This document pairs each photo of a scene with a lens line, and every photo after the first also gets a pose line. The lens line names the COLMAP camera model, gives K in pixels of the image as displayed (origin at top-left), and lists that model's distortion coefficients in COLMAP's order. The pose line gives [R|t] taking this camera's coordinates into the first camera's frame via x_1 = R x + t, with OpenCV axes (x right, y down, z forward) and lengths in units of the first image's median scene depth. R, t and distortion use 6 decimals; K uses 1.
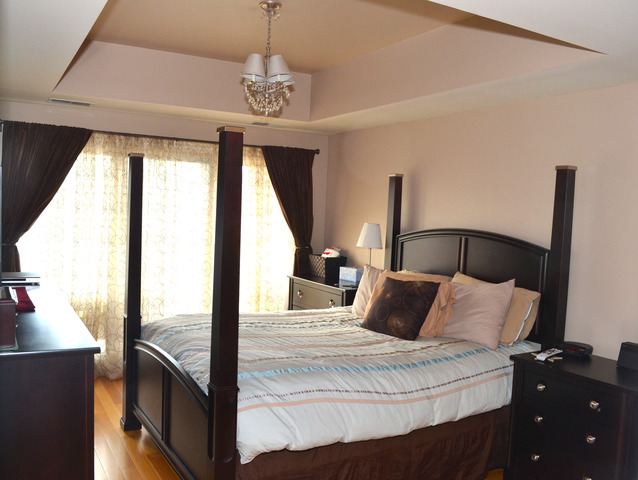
lens RADIAL K [[588.0, 0, 319.0], [0, 588.0, 240.0], [0, 0, 1]] dist [-0.079935, -0.009501]
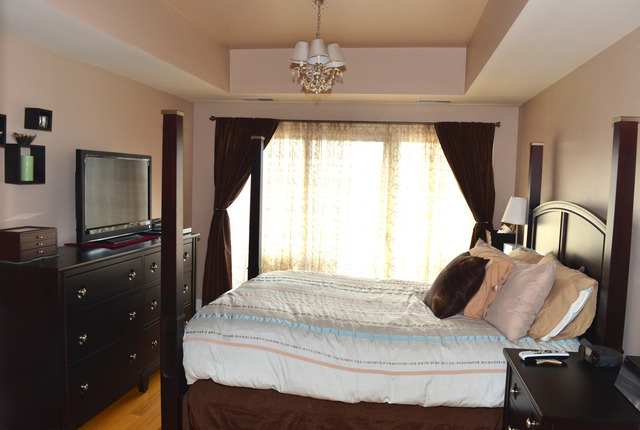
lens RADIAL K [[538.9, 0, 320.0], [0, 538.9, 215.0], [0, 0, 1]] dist [-0.099140, 0.005405]
pose [[0.769992, 0.026929, -0.637485, 0.410577], [-0.035460, 0.999371, -0.000614, 0.012874], [0.637068, 0.023078, 0.770462, 0.165736]]
